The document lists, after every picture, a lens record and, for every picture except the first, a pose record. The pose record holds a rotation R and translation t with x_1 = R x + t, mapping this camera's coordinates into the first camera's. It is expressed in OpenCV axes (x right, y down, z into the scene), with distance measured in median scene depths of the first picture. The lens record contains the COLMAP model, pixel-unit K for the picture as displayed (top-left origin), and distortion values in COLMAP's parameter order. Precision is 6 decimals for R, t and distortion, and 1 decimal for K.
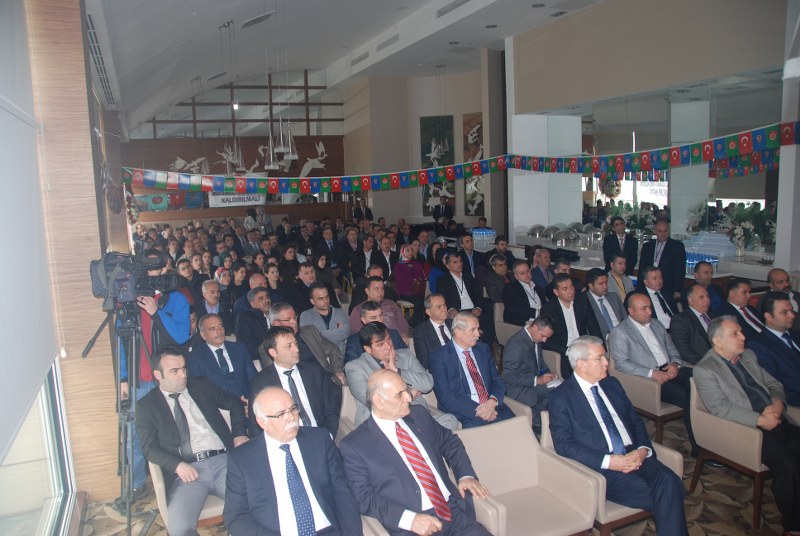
lens RADIAL K [[643.7, 0, 393.8], [0, 643.7, 269.0], [0, 0, 1]] dist [-0.158473, 0.123325]
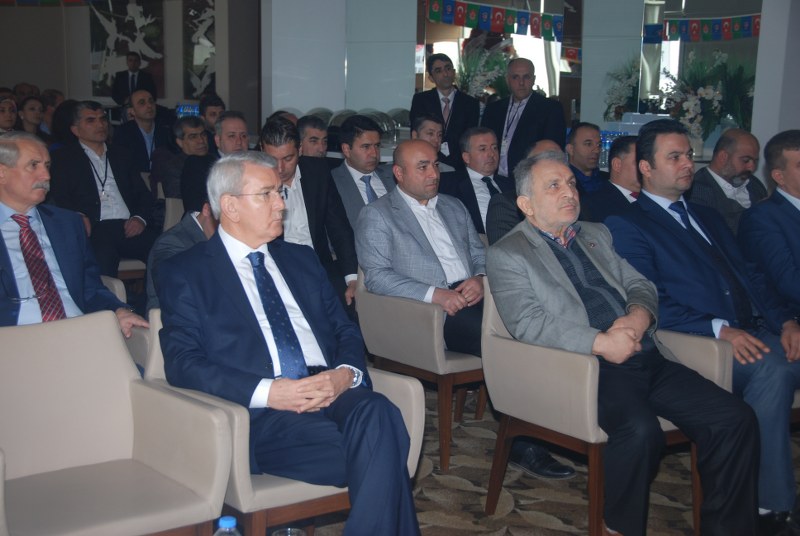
lens RADIAL K [[1326.3, 0, 396.9], [0, 1326.3, 270.3], [0, 0, 1]] dist [0.273121, 0.000000]
pose [[0.971692, 0.019797, 0.235420, 0.152174], [-0.021840, 0.999743, 0.006076, 0.161019], [-0.235239, -0.011045, 0.971875, -0.025130]]
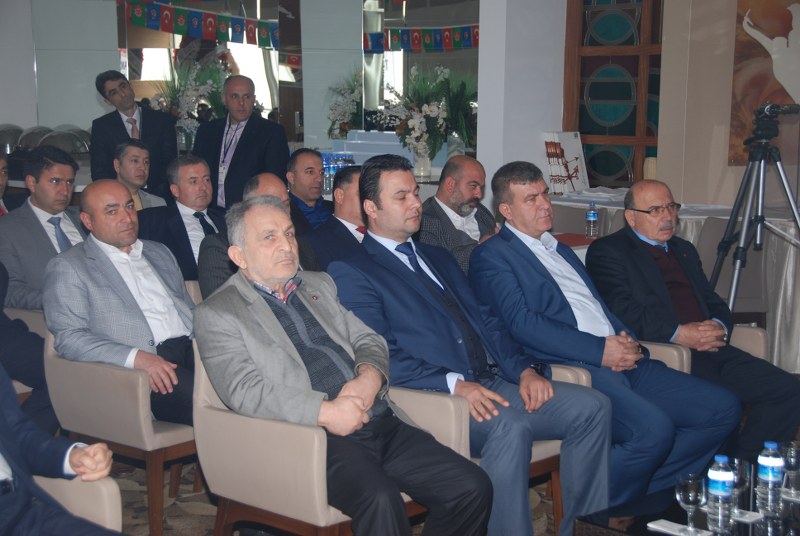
lens RADIAL K [[1405.9, 0, 401.5], [0, 1405.9, 271.4], [0, 0, 1]] dist [0.296323, 0.000000]
pose [[0.906588, -0.016561, 0.421693, 0.186380], [0.020478, 0.999779, -0.004762, 0.131811], [-0.421521, 0.012953, 0.906726, 0.036391]]
